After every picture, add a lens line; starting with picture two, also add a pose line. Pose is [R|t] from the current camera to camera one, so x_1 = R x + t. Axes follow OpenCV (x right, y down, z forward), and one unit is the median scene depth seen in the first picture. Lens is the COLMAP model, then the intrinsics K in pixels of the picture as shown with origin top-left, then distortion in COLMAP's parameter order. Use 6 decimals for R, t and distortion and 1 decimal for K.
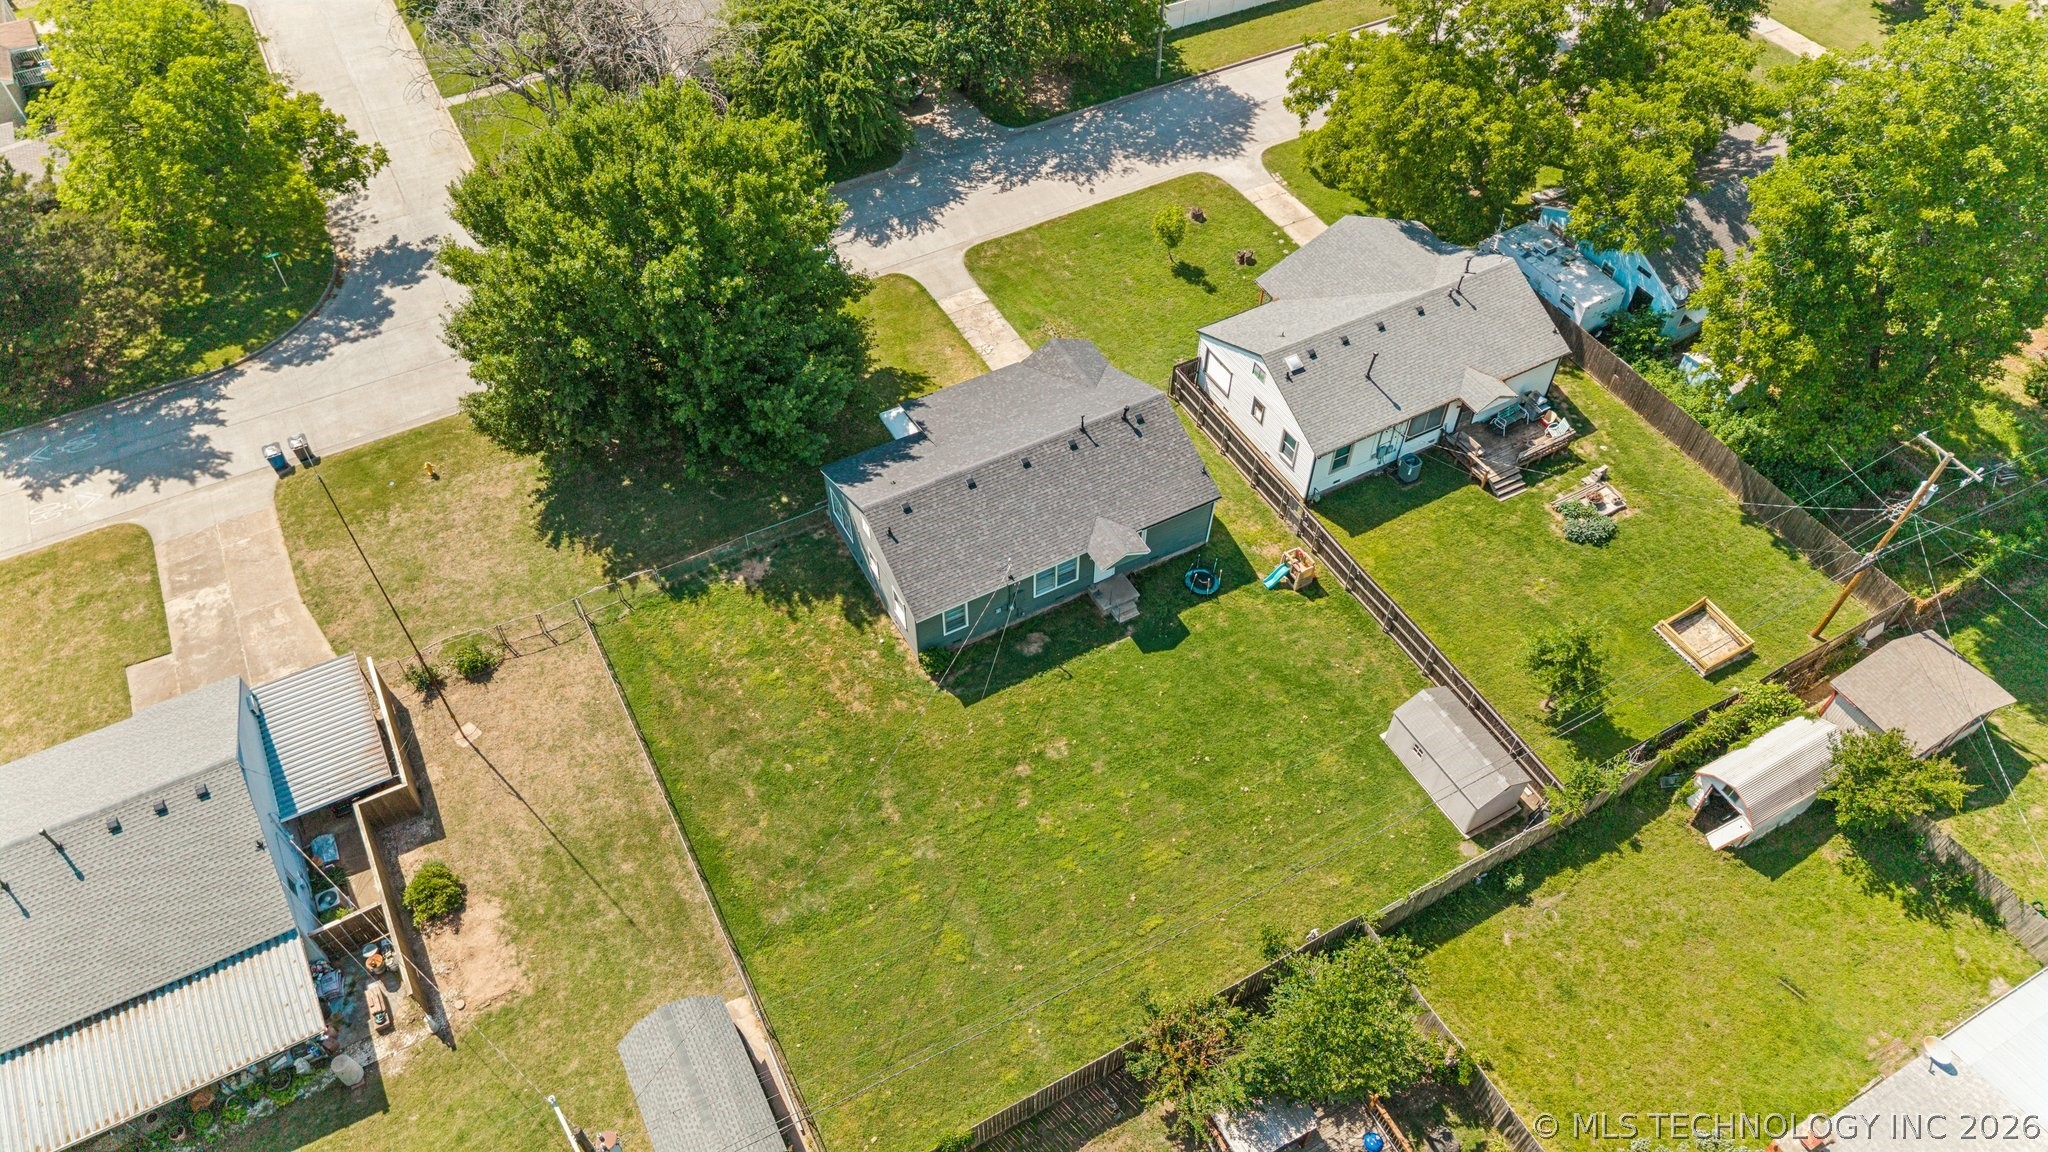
lens RADIAL K [[1411.7, 0, 997.9], [0, 1411.7, 576.2], [0, 0, 1]] dist [0.057248, -0.073794]
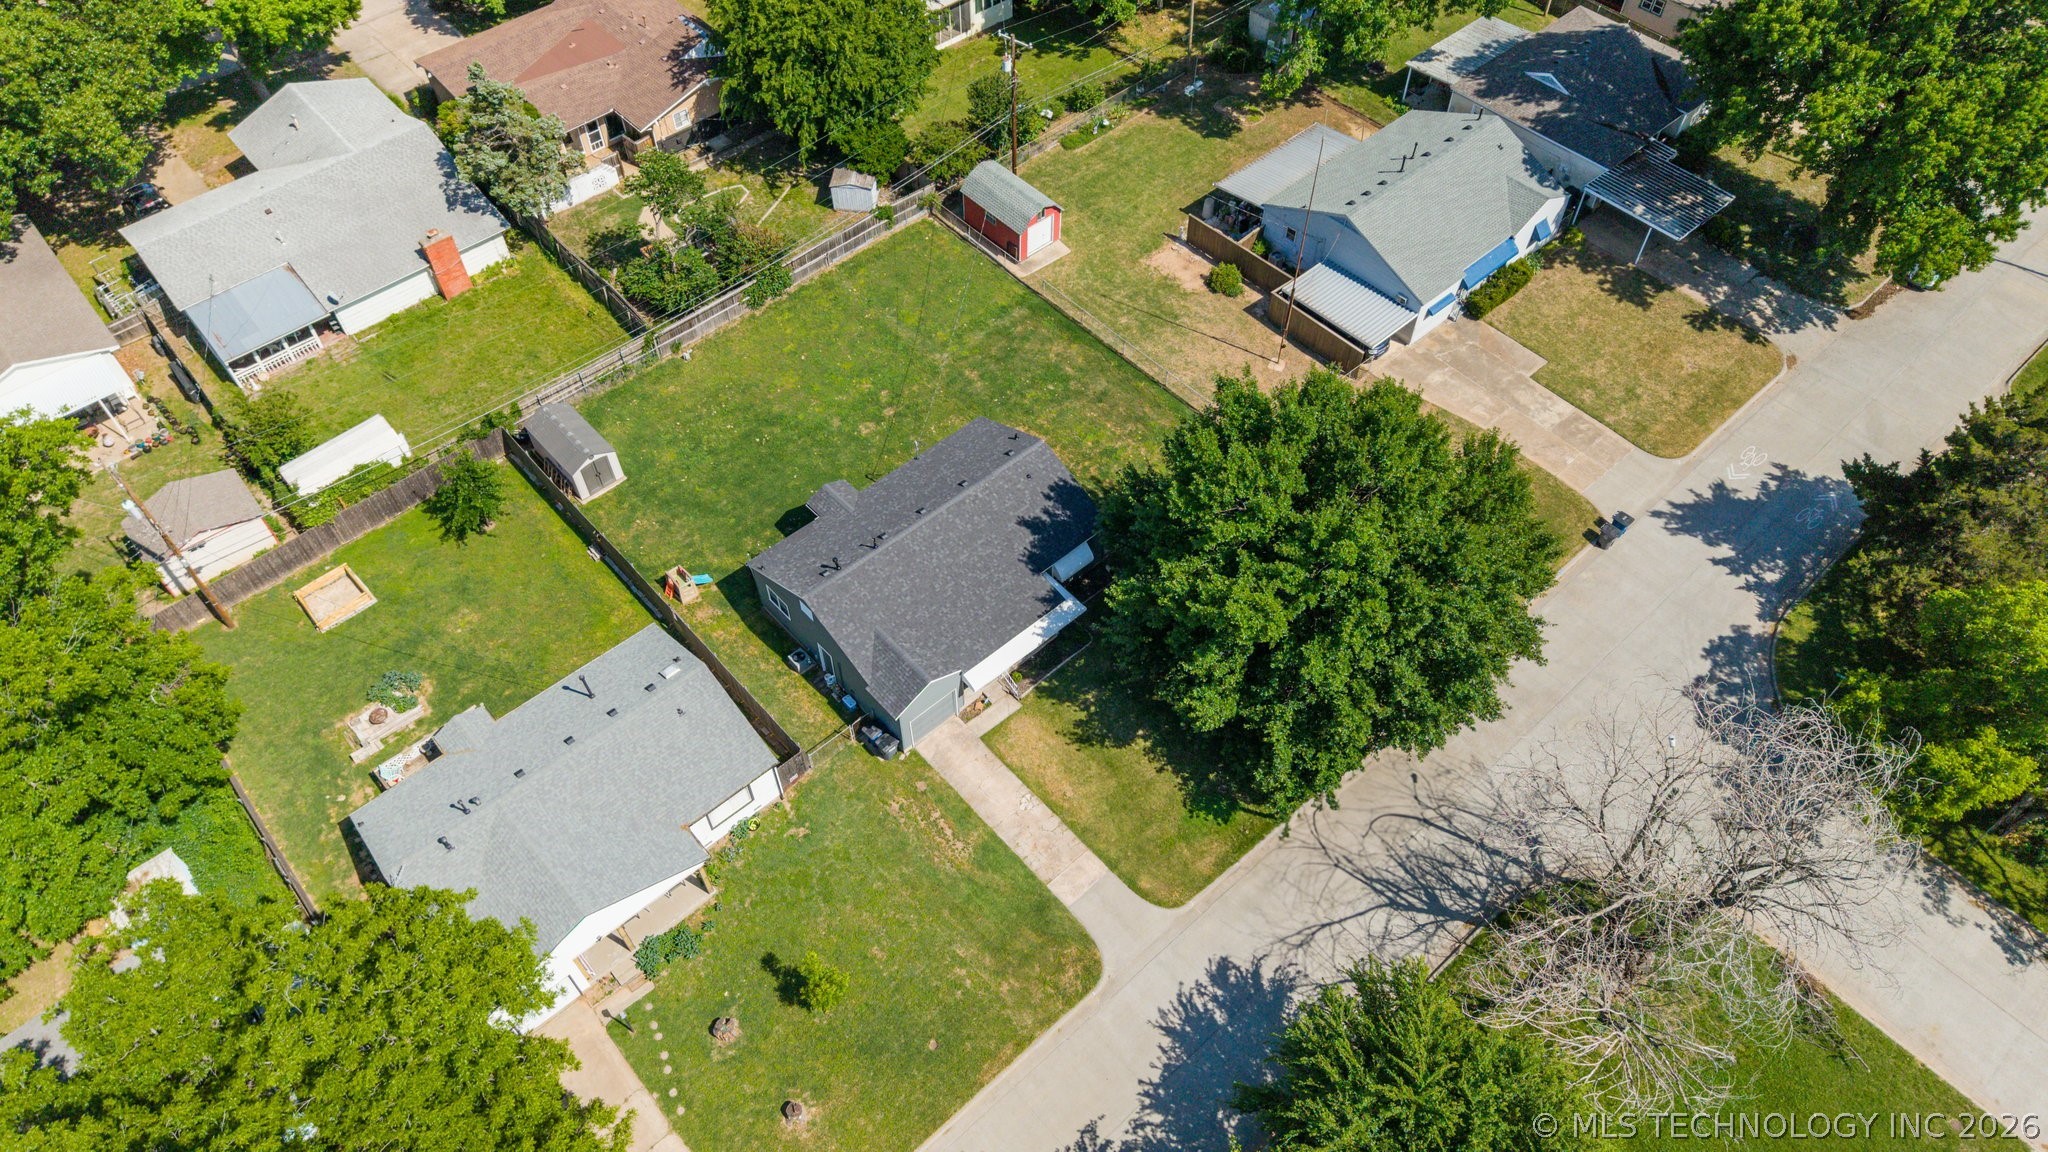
lens RADIAL K [[1419.6, 0, 1024.0], [0, 1419.6, 576.0], [0, 0, 1]] dist [0.004773, 0.004092]
pose [[-0.972222, 0.185566, -0.142651, 0.103942], [-0.171591, -0.150567, 0.973595, -1.125331], [0.159187, 0.971028, 0.178225, 0.813422]]
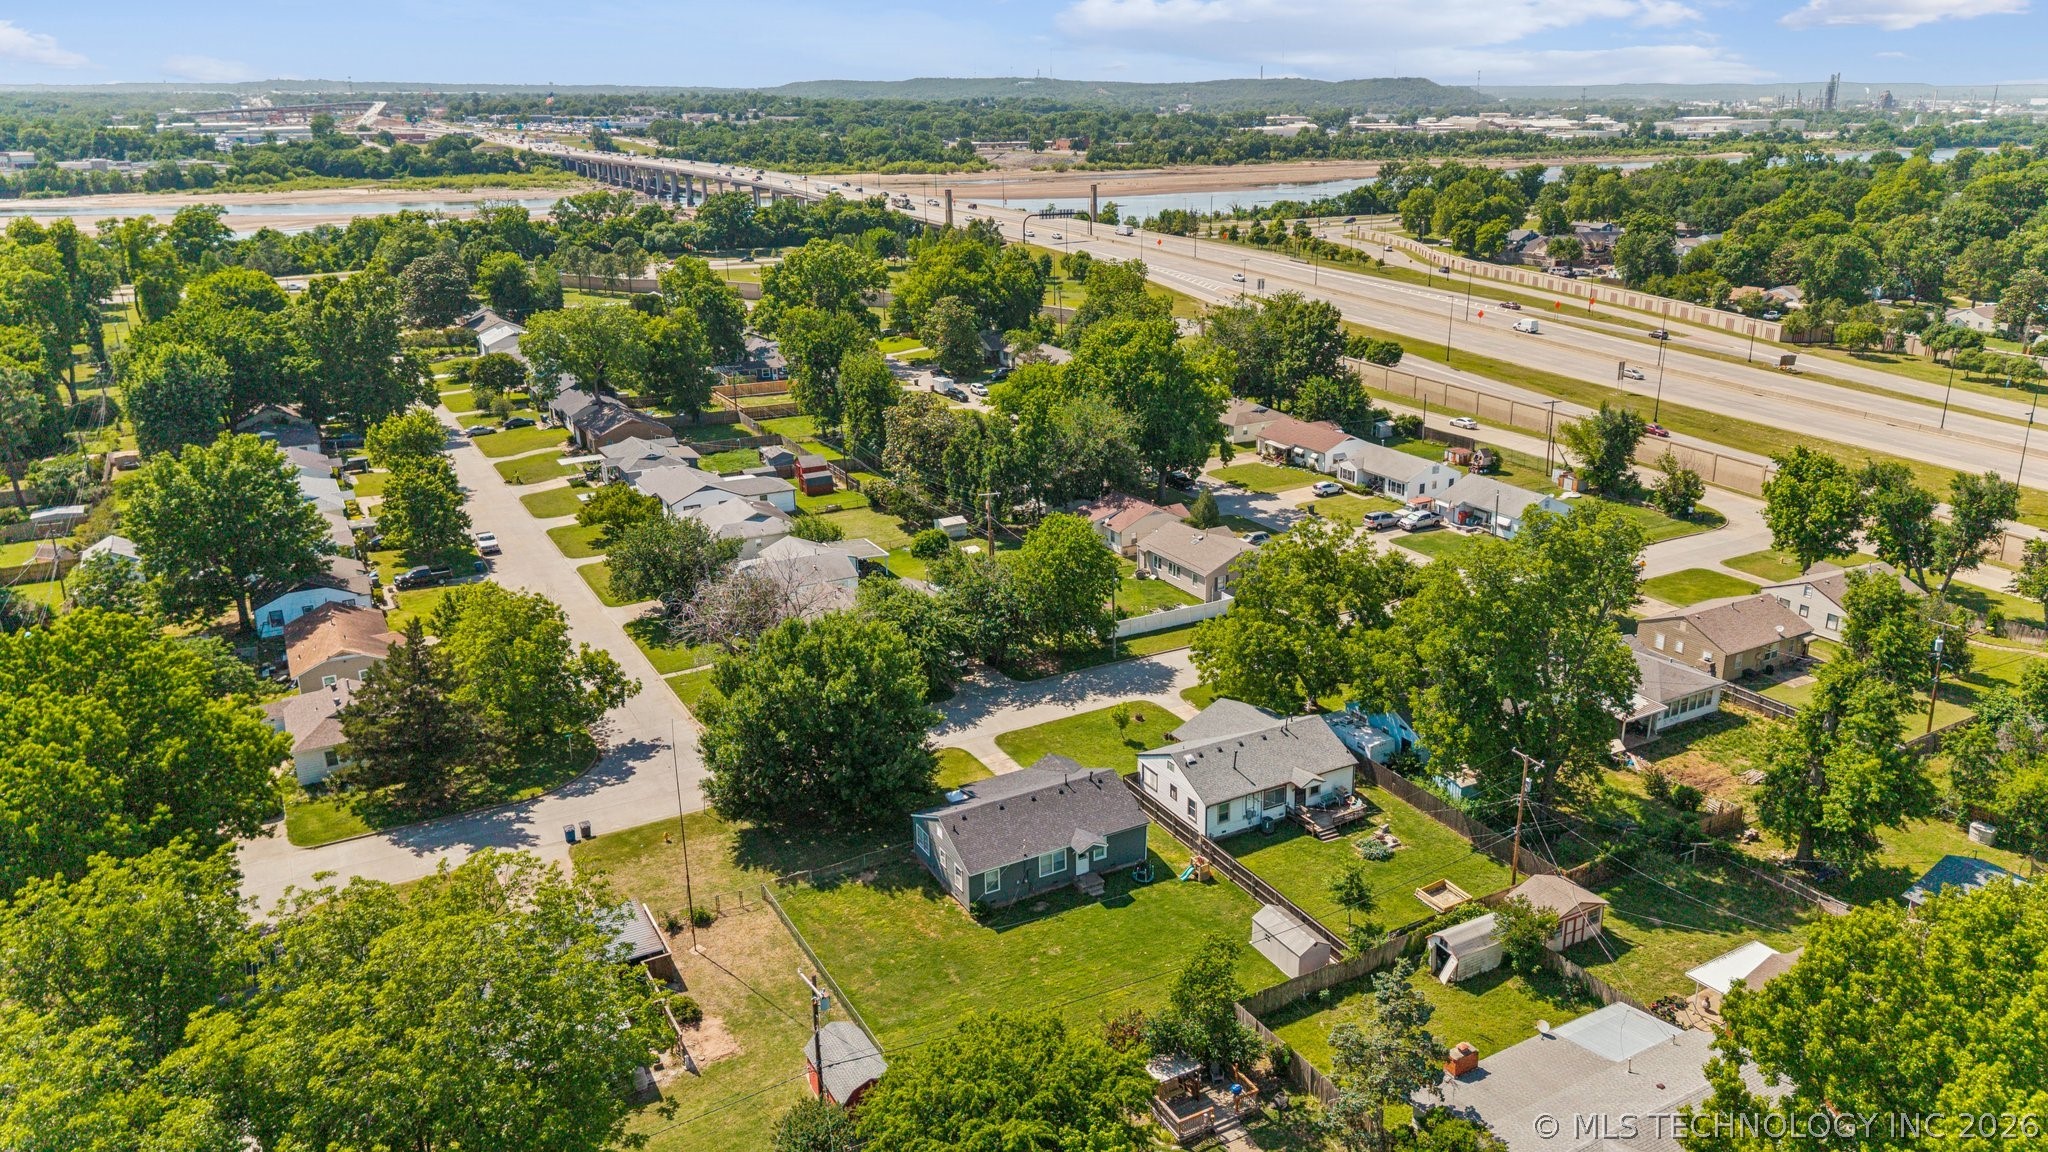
lens RADIAL K [[1411.7, 0, 997.9], [0, 1411.7, 576.2], [0, 0, 1]] dist [0.057248, -0.073794]
pose [[0.999980, -0.003228, -0.005499, -0.012082], [0.000033, 0.865002, -0.501769, 0.495018], [0.006376, 0.501758, 0.864984, -0.562186]]
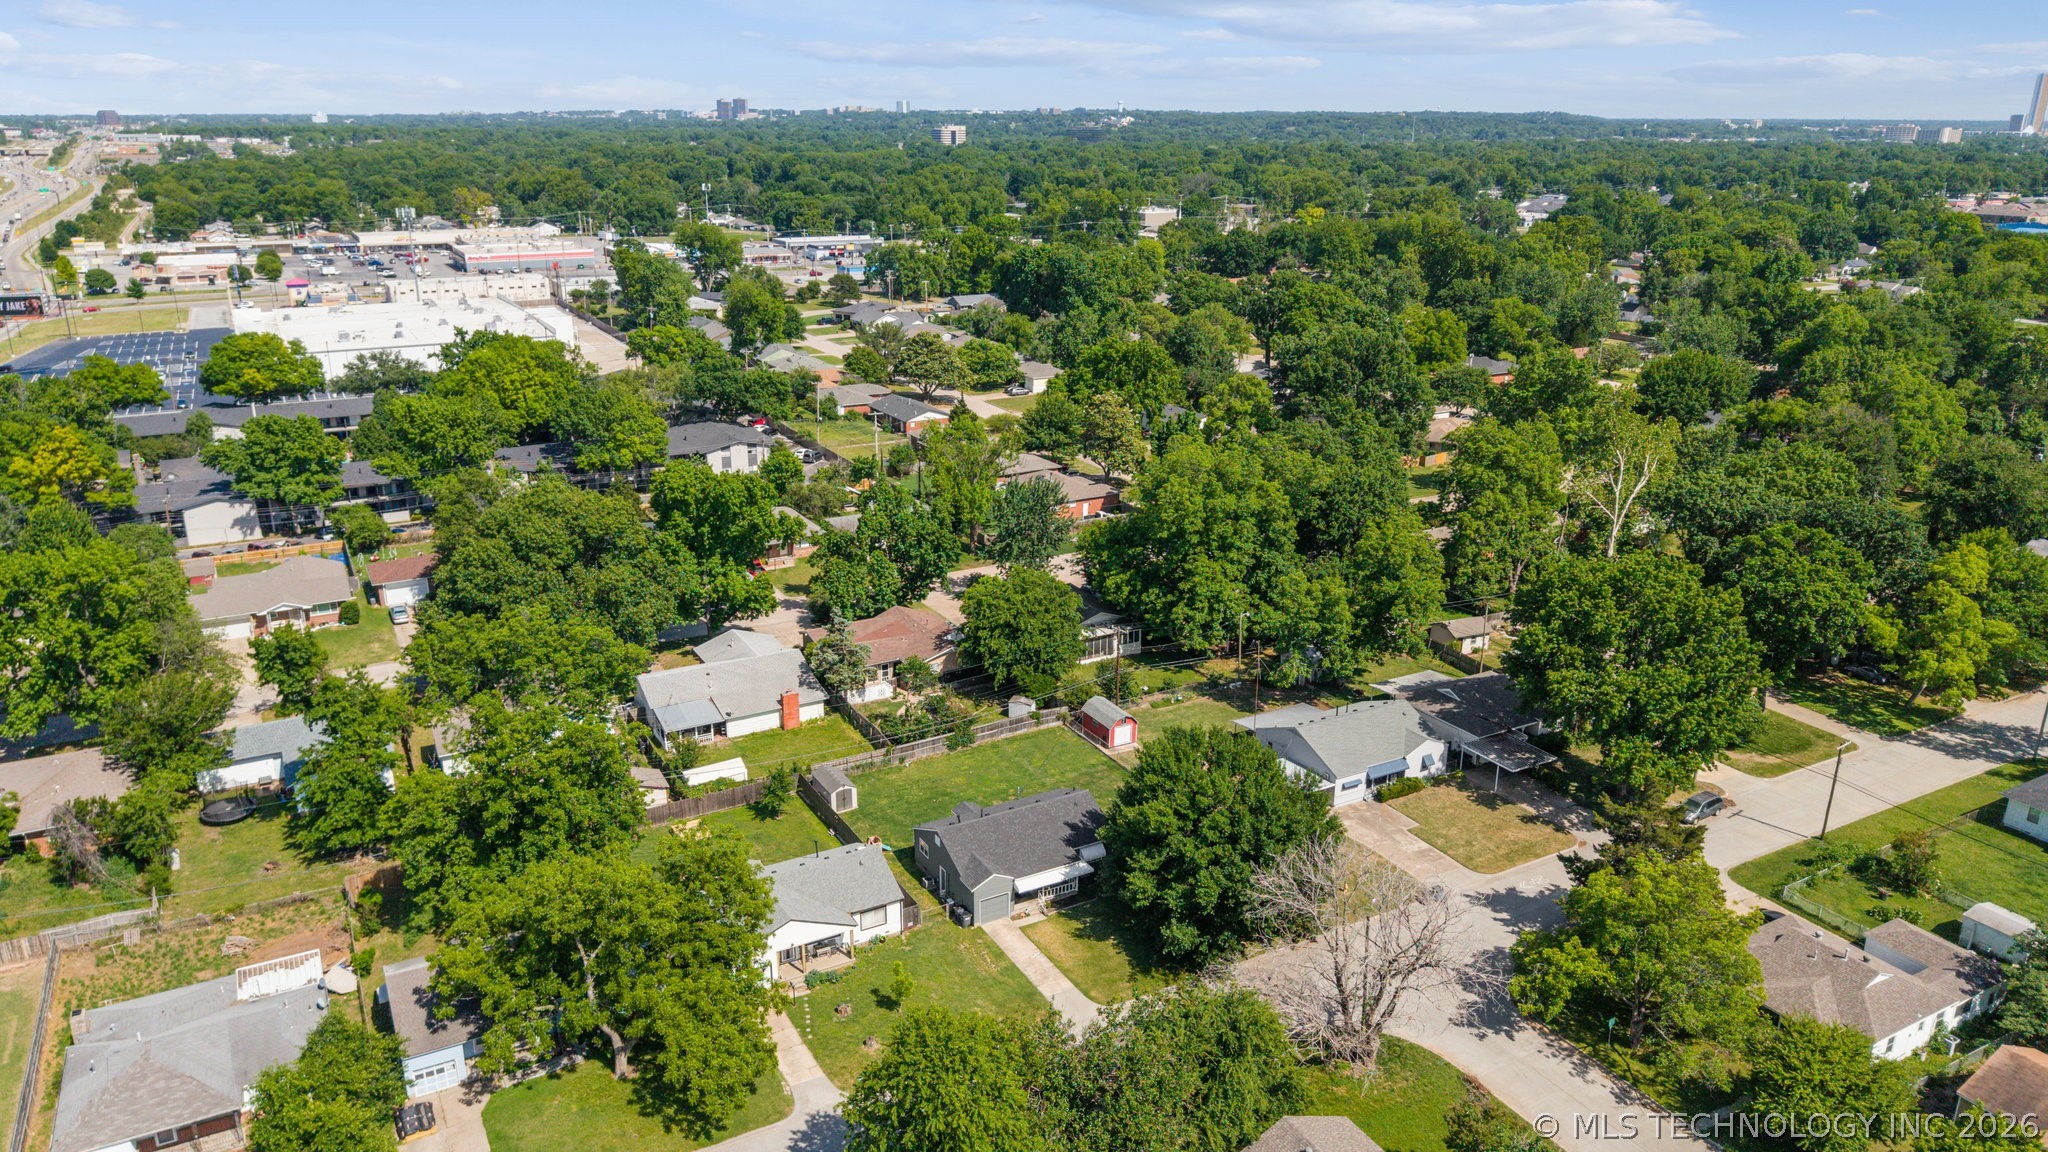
lens RADIAL K [[1411.7, 0, 997.9], [0, 1411.7, 576.2], [0, 0, 1]] dist [0.057248, -0.073794]
pose [[-0.999992, -0.002939, 0.002817, 0.033148], [0.001378, 0.406729, 0.913548, -1.928600], [-0.003830, 0.913544, -0.406722, 1.421117]]
